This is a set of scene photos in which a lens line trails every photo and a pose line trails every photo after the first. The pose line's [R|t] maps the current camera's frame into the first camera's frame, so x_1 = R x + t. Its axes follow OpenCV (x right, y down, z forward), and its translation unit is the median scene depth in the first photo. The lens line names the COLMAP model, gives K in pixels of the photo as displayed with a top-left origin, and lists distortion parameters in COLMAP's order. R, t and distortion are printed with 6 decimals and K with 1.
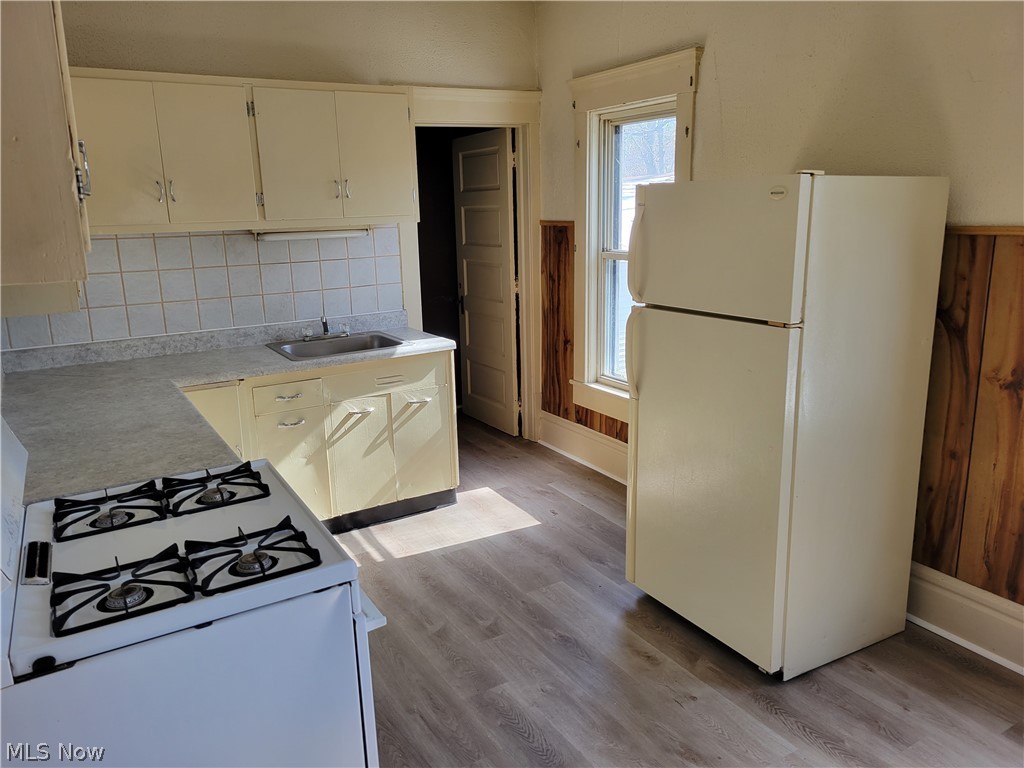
lens RADIAL K [[765.5, 0, 506.5], [0, 765.5, 383.1], [0, 0, 1]] dist [0.049378, -0.001782]
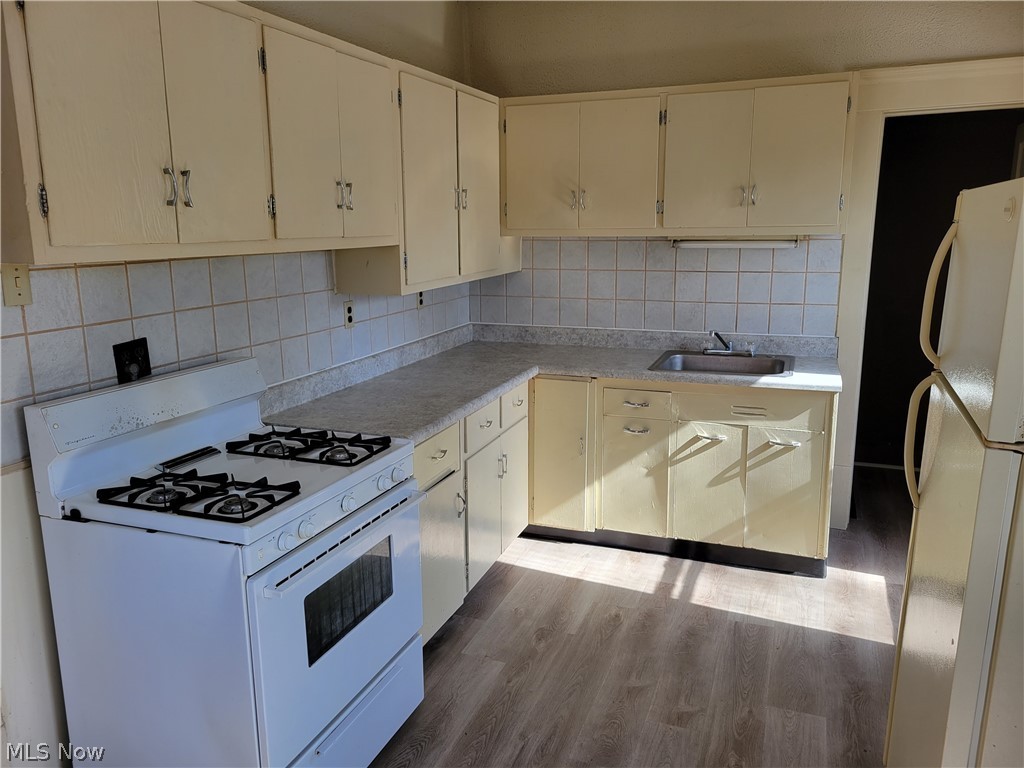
lens RADIAL K [[765.5, 0, 508.7], [0, 765.5, 382.9], [0, 0, 1]] dist [0.049378, -0.001782]
pose [[0.620213, 0.188686, -0.761403, 0.350808], [-0.189579, 0.977921, 0.087917, -0.061982], [0.761181, 0.089818, 0.642290, 0.218088]]
